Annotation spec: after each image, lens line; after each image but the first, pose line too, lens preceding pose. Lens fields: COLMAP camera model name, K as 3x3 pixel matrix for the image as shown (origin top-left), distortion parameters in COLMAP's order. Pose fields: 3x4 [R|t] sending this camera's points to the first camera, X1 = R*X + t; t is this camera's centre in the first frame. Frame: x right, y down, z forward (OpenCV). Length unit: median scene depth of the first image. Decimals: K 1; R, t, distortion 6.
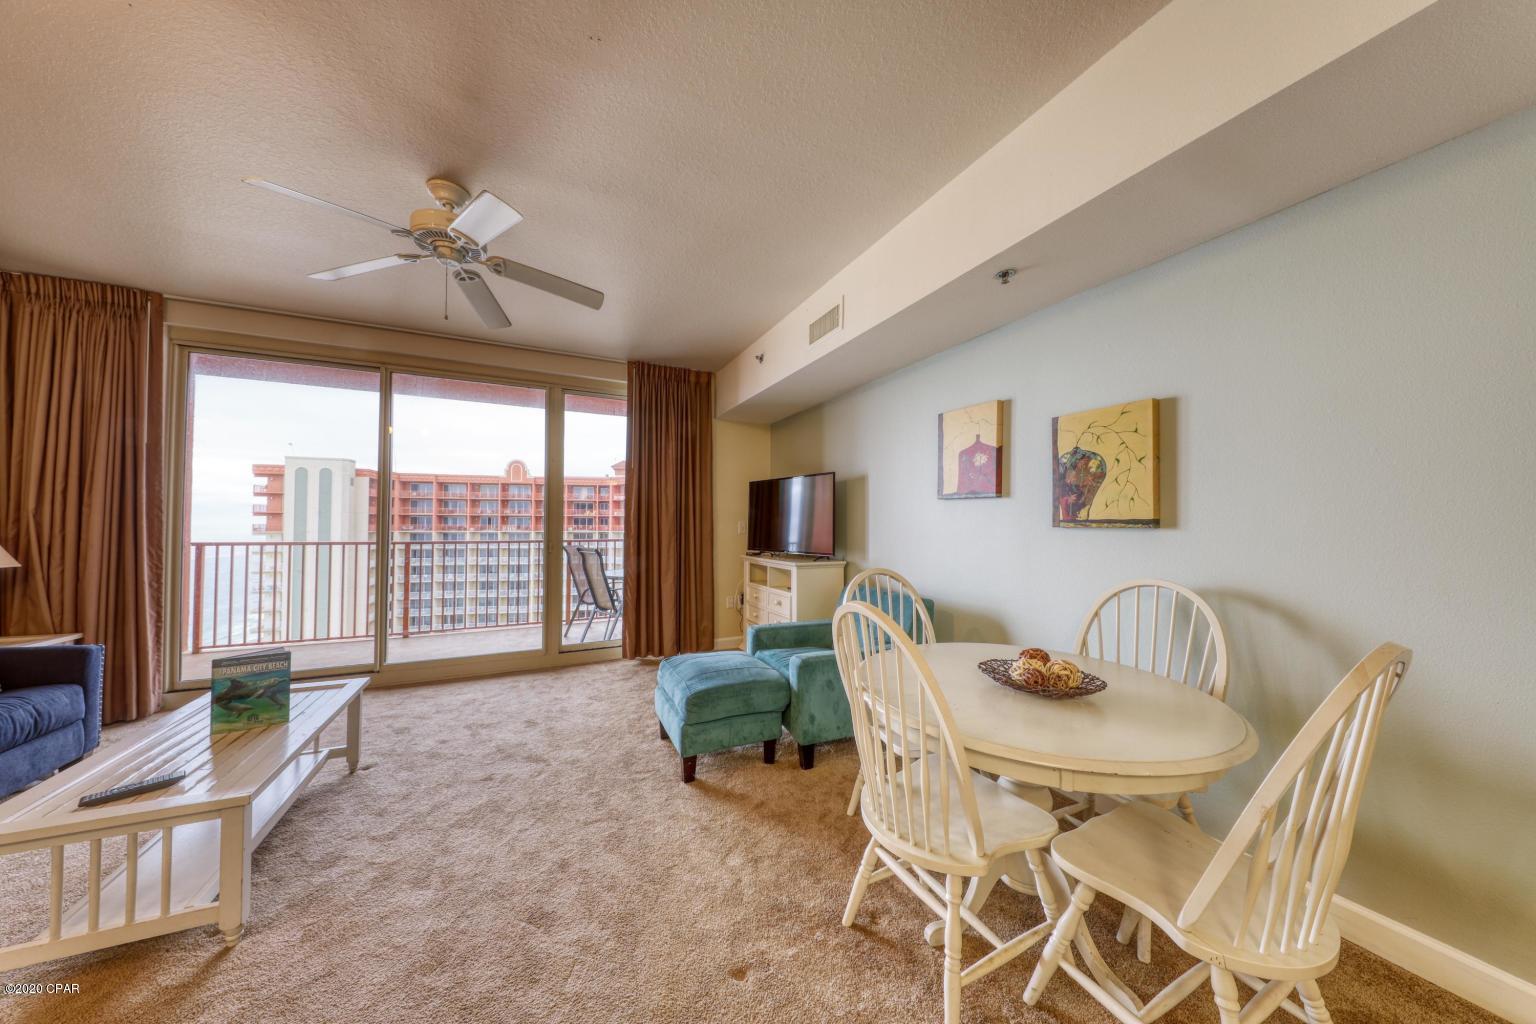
lens RADIAL K [[482.6, 0, 772.5], [0, 482.6, 514.4], [0, 0, 1]] dist [-0.001228, -0.002269]
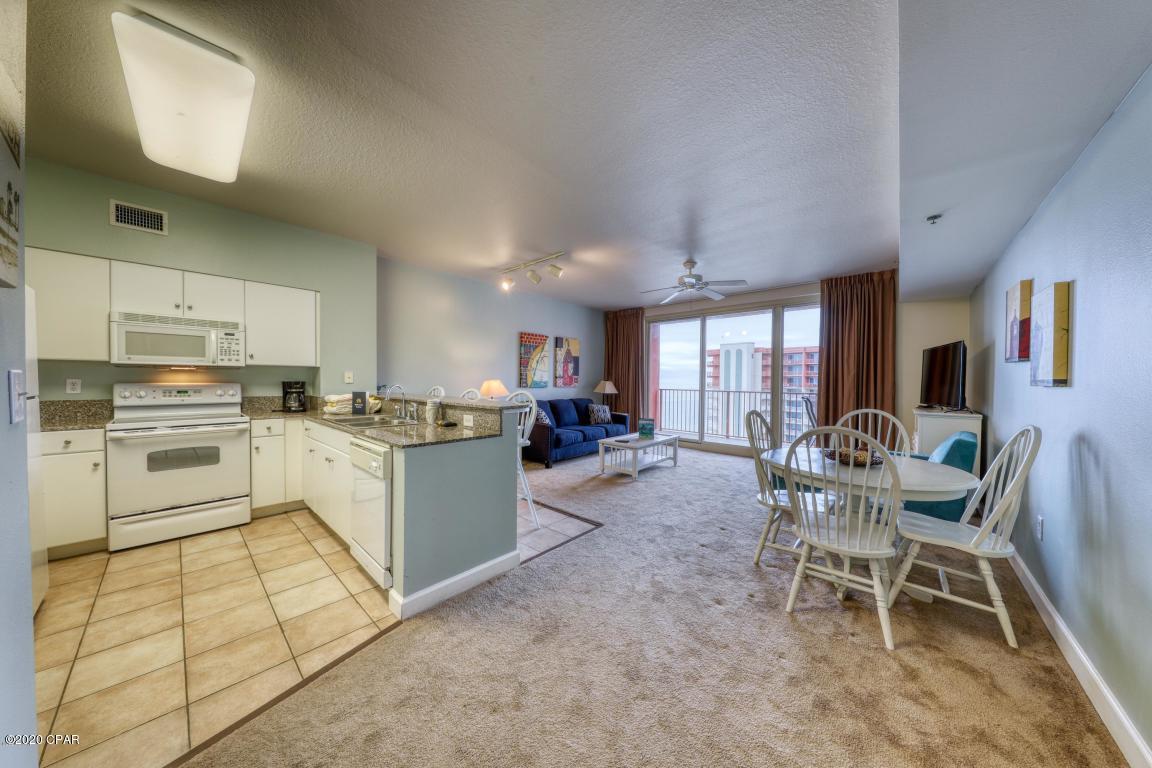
lens RADIAL K [[361.9, 0, 565.8], [0, 361.9, 384.2], [0, 0, 1]] dist [-0.001228, -0.002269]
pose [[0.358506, 0.009240, -0.933482, 0.660038], [0.012987, 0.999805, 0.014885, -0.003968], [0.933437, -0.017459, 0.358316, -0.283369]]
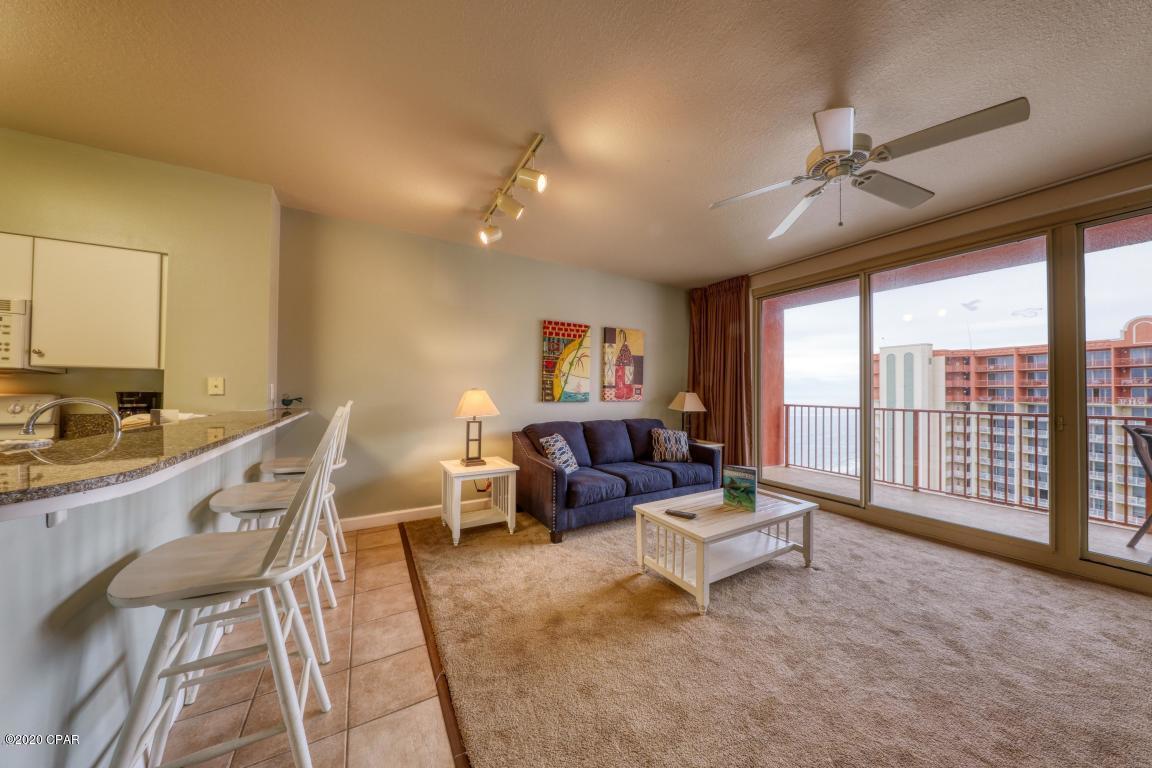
lens RADIAL K [[361.9, 0, 566.8], [0, 361.9, 384.4], [0, 0, 1]] dist [-0.001228, -0.002269]
pose [[0.056802, -0.021699, -0.998150, 0.120329], [0.012723, 0.999698, -0.021009, 0.004725], [0.998304, -0.011506, 0.057061, 0.160349]]
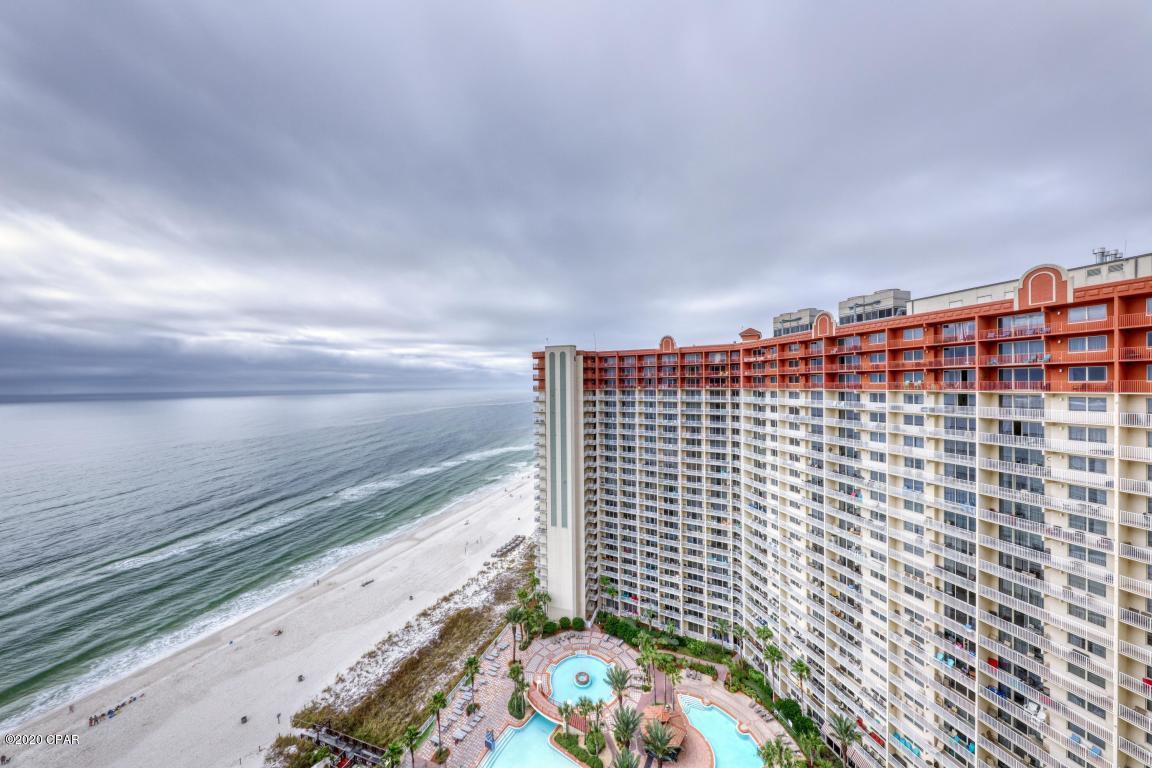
lens RADIAL K [[361.9, 0, 571.8], [0, 361.9, 382.1], [0, 0, 1]] dist [-0.001228, -0.002269]
pose [[0.775524, -0.017104, -0.631086, -2.821165], [0.028854, 0.999549, 0.008368, 0.003884], [0.630658, -0.024699, 0.775668, 1.127675]]
